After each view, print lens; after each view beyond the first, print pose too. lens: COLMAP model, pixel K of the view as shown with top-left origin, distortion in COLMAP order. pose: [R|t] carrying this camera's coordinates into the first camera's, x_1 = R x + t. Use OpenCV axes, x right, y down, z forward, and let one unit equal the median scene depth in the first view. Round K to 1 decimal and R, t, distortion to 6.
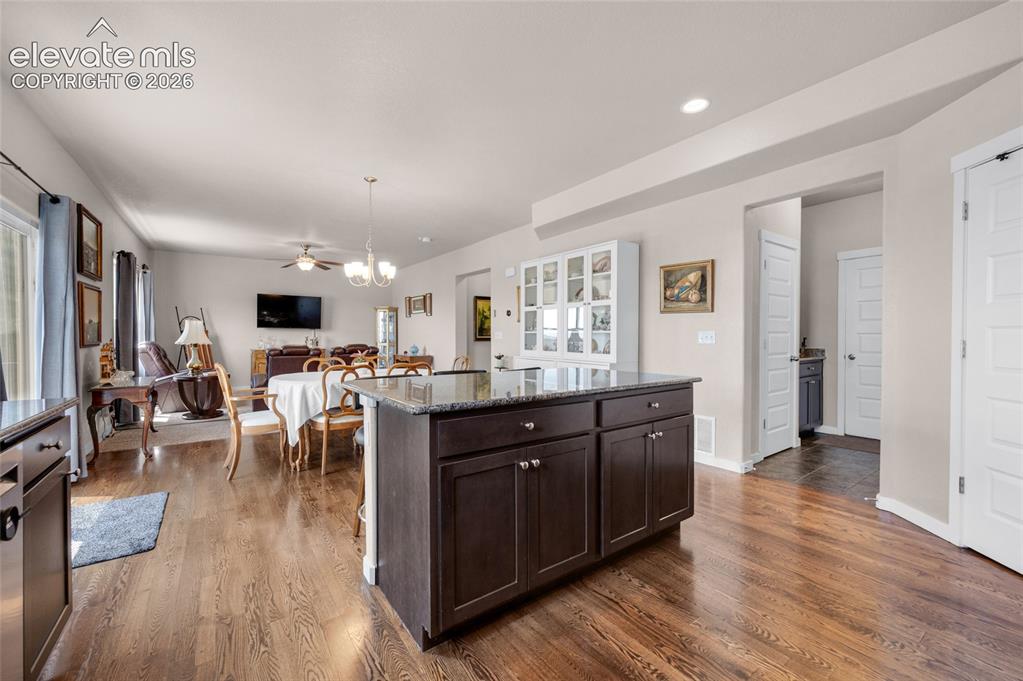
lens RADIAL K [[412.4, 0, 516.2], [0, 412.4, 339.8], [0, 0, 1]] dist [-0.004825, 0.000231]
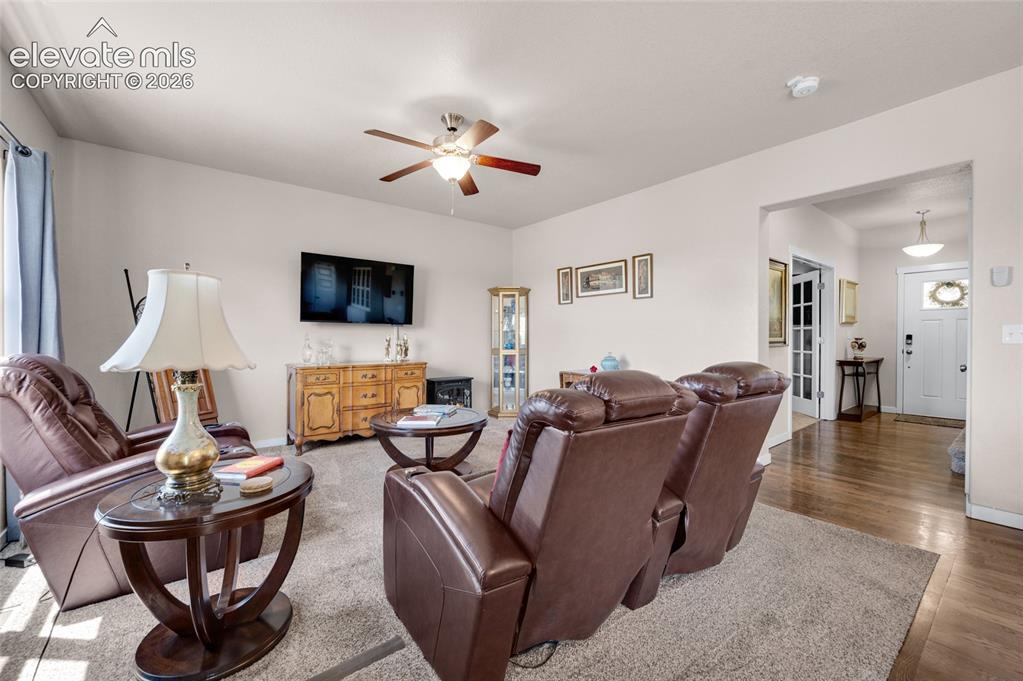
lens RADIAL K [[412.4, 0, 513.8], [0, 412.4, 342.1], [0, 0, 1]] dist [-0.004825, 0.000231]
pose [[0.998686, -0.008091, 0.050602, -0.404413], [0.008194, 0.999965, -0.001820, -0.002238], [-0.050585, 0.002232, 0.998717, 0.501512]]
